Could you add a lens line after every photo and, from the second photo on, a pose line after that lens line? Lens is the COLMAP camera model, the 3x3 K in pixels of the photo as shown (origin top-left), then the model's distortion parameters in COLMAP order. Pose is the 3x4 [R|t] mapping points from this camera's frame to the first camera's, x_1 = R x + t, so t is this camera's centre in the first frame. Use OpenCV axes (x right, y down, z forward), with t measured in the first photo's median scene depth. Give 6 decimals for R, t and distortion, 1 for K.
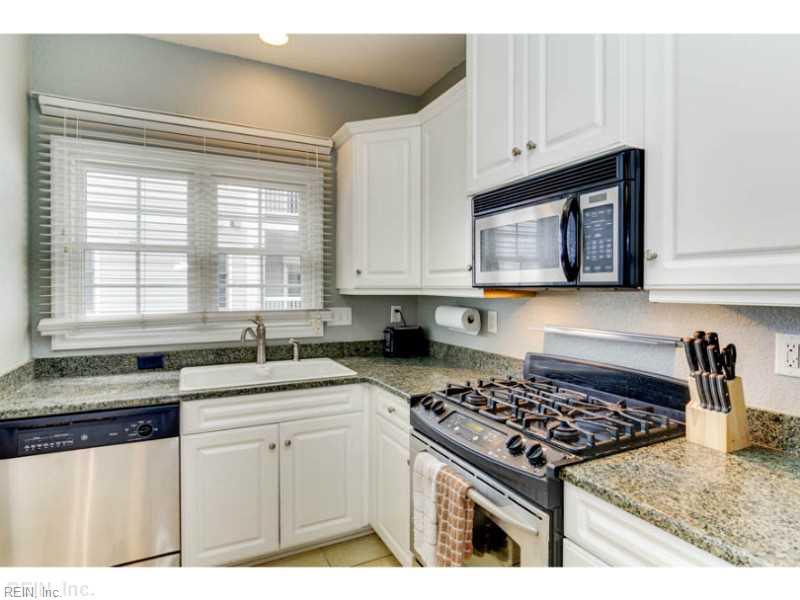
lens RADIAL K [[424.0, 0, 401.8], [0, 424.0, 298.3], [0, 0, 1]] dist [-0.010578, -0.001502]
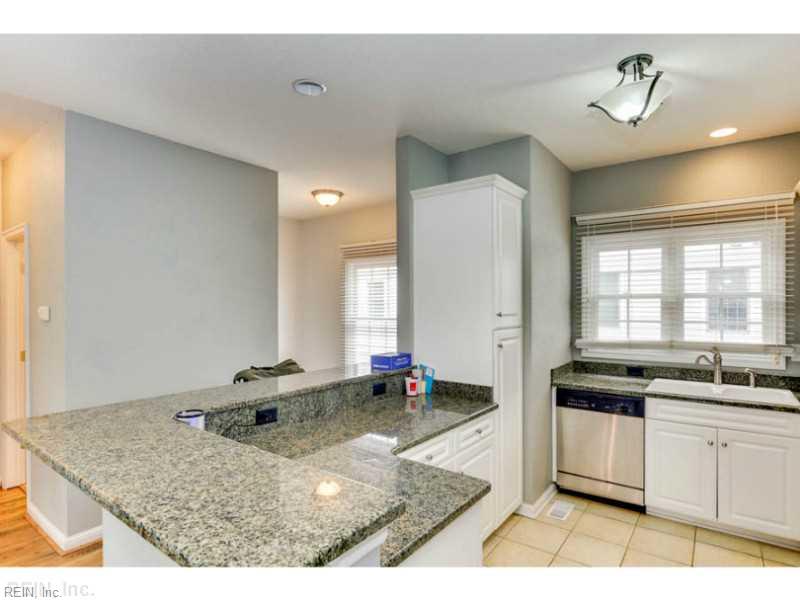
lens RADIAL K [[424.0, 0, 401.8], [0, 424.0, 298.3], [0, 0, 1]] dist [-0.010578, -0.001502]
pose [[0.438212, -0.014506, -0.898755, 0.481335], [-0.015993, 0.999586, -0.023931, -0.073150], [0.898730, 0.024861, 0.437798, -0.510422]]
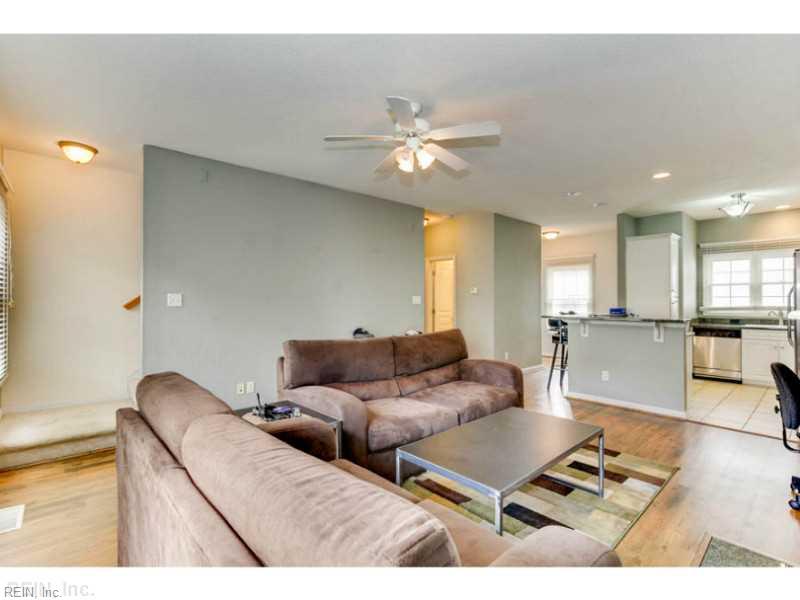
lens RADIAL K [[393.4, 0, 400.0], [0, 393.4, 300.0], [0, 0, 1]] dist [-0.000329, 0.000308]
pose [[0.278255, -0.007967, -0.960474, 1.697703], [-0.019624, 0.999710, -0.013977, 0.092865], [0.960307, 0.022738, 0.278018, -2.455004]]
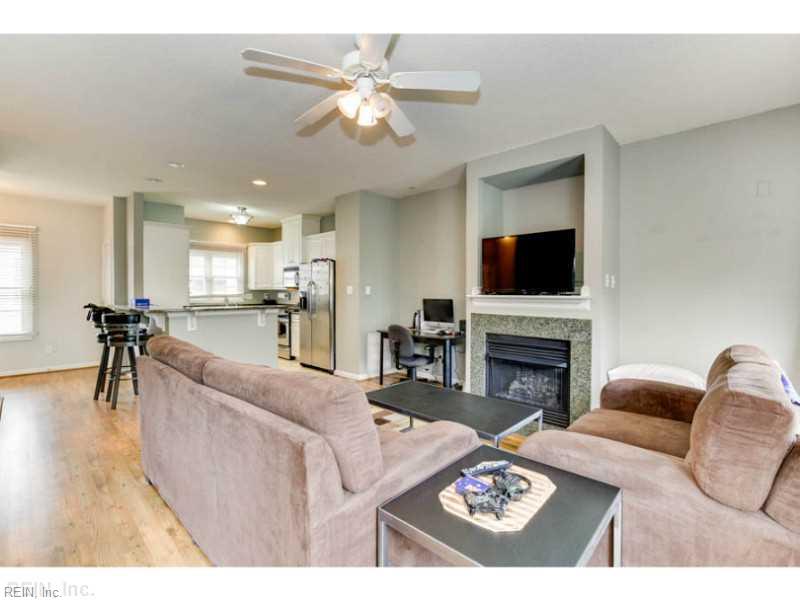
lens RADIAL K [[368.7, 0, 395.1], [0, 368.7, 300.4], [0, 0, 1]] dist [-0.005407, -0.000074]
pose [[0.948255, -0.014366, 0.317186, 0.037283], [0.013350, 0.999896, 0.005374, 0.101263], [-0.317230, -0.000861, 0.948348, -2.927986]]
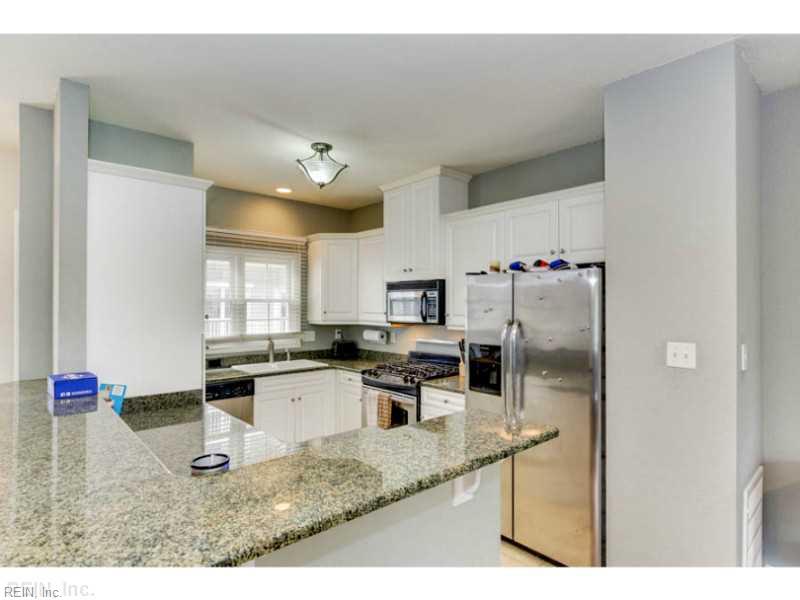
lens RADIAL K [[433.9, 0, 383.7], [0, 433.9, 302.2], [0, 0, 1]] dist [0.000607, 0.000036]
pose [[0.975779, -0.005569, 0.218687, -0.322669], [0.011636, 0.999582, -0.026464, -0.064974], [-0.218448, 0.028368, 0.975436, -1.154453]]
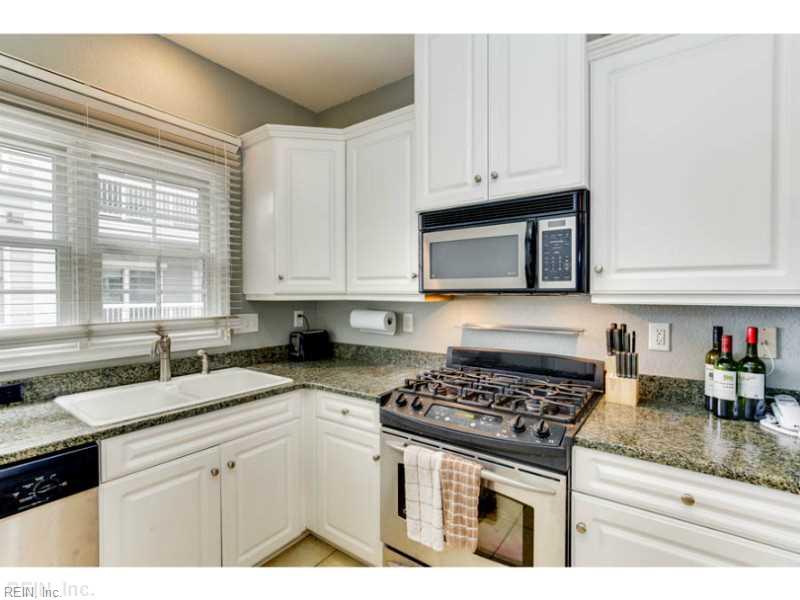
lens RADIAL K [[368.7, 0, 395.1], [0, 368.7, 300.4], [0, 0, 1]] dist [-0.005407, -0.000074]
pose [[0.892403, -0.011034, 0.451105, -0.302245], [0.013618, 0.999904, -0.002483, -0.003358], [-0.451034, 0.008359, 0.892468, 0.133879]]
